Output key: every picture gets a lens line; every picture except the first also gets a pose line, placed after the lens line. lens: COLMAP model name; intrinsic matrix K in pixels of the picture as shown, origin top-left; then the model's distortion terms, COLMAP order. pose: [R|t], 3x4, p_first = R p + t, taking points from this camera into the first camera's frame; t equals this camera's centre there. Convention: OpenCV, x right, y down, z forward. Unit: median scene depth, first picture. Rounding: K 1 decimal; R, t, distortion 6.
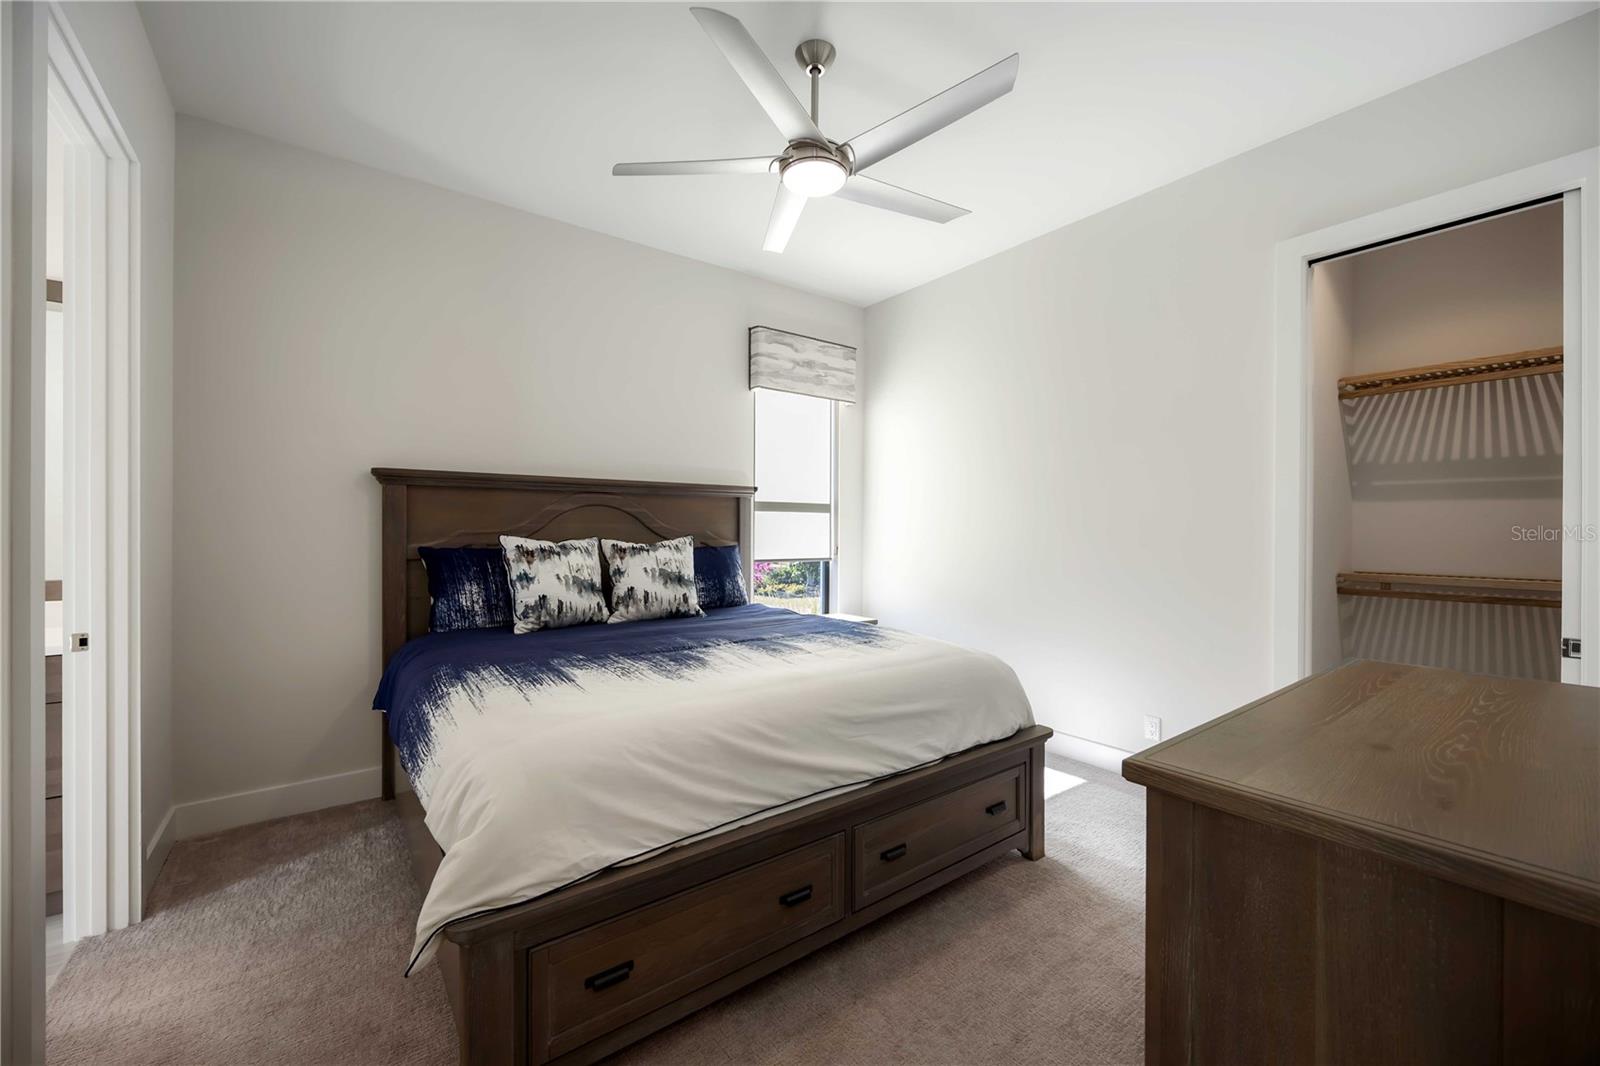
lens RADIAL K [[632.8, 0, 795.3], [0, 632.8, 535.5], [0, 0, 1]] dist [0.000570, 0.000395]
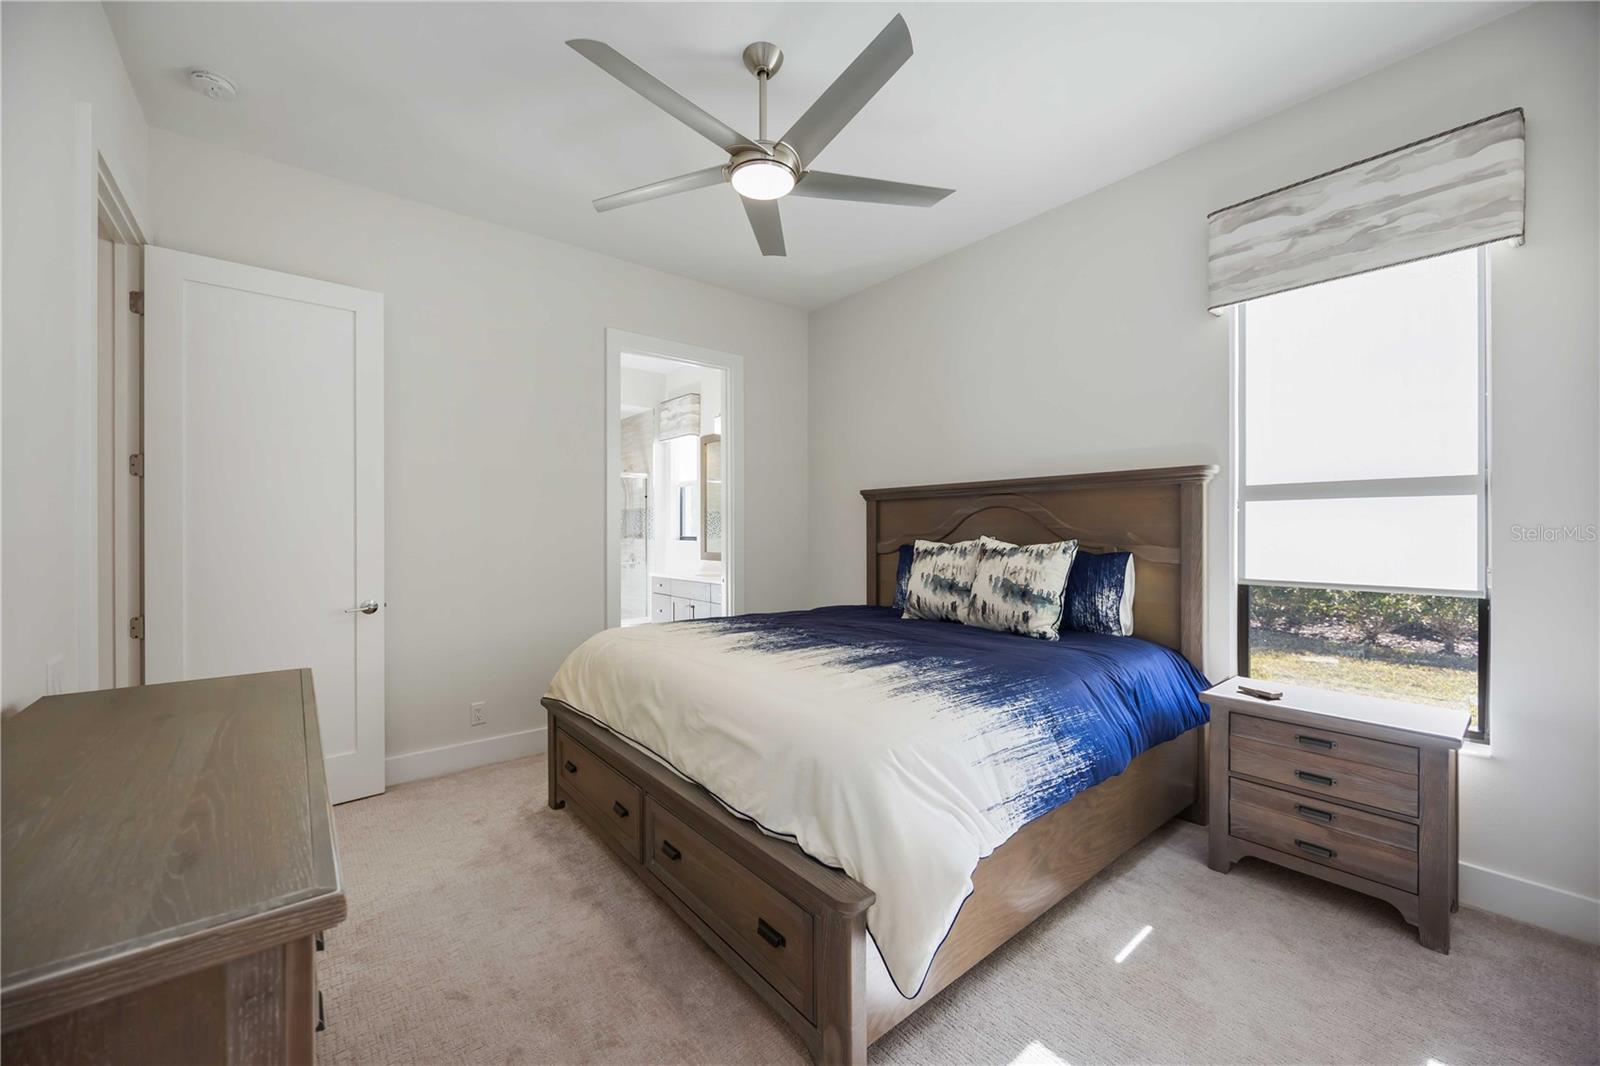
lens RADIAL K [[632.8, 0, 806.5], [0, 632.8, 531.0], [0, 0, 1]] dist [0.000570, 0.000395]
pose [[0.066577, -0.008289, -0.997747, 0.532671], [-0.012226, 0.999884, -0.009123, 0.000271], [0.997706, 0.012806, 0.066468, 0.536144]]
